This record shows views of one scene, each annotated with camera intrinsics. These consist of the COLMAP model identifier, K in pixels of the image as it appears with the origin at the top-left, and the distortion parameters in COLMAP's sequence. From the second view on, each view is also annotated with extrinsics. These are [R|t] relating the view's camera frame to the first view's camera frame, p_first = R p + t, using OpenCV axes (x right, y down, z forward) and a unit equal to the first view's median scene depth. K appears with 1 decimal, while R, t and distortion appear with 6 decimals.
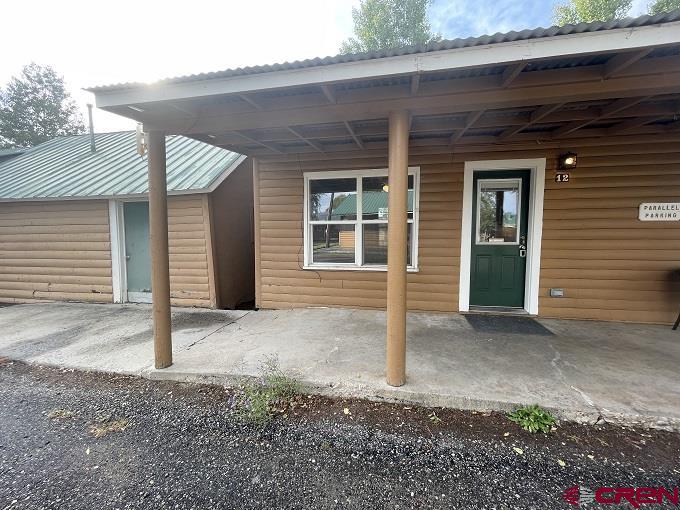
lens RADIAL K [[275.7, 0, 340.2], [0, 275.7, 252.6], [0, 0, 1]] dist [-0.002556, -0.000272]
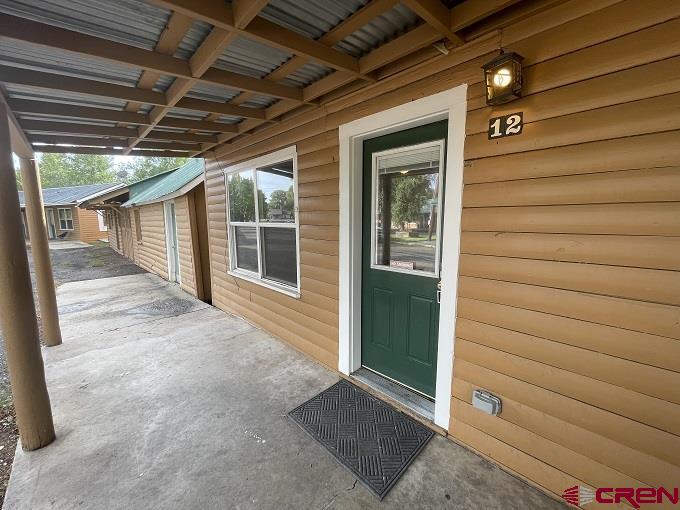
lens RADIAL K [[275.7, 0, 340.2], [0, 275.7, 252.6], [0, 0, 1]] dist [-0.002556, -0.000272]
pose [[0.828611, 0.071720, -0.555211, 0.777563], [-0.039503, 0.996778, 0.069805, -0.101786], [0.558429, -0.035908, 0.828775, 0.497397]]
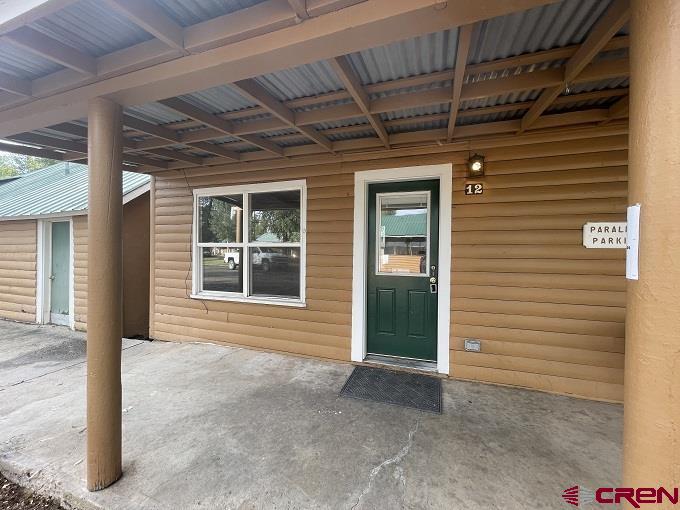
lens RADIAL K [[275.7, 0, 340.2], [0, 275.7, 252.6], [0, 0, 1]] dist [-0.002556, -0.000272]
pose [[0.991057, 0.013416, -0.132764, 0.507800], [-0.022238, 0.997625, -0.065190, -0.040384], [0.131574, 0.067559, 0.989001, 0.210472]]
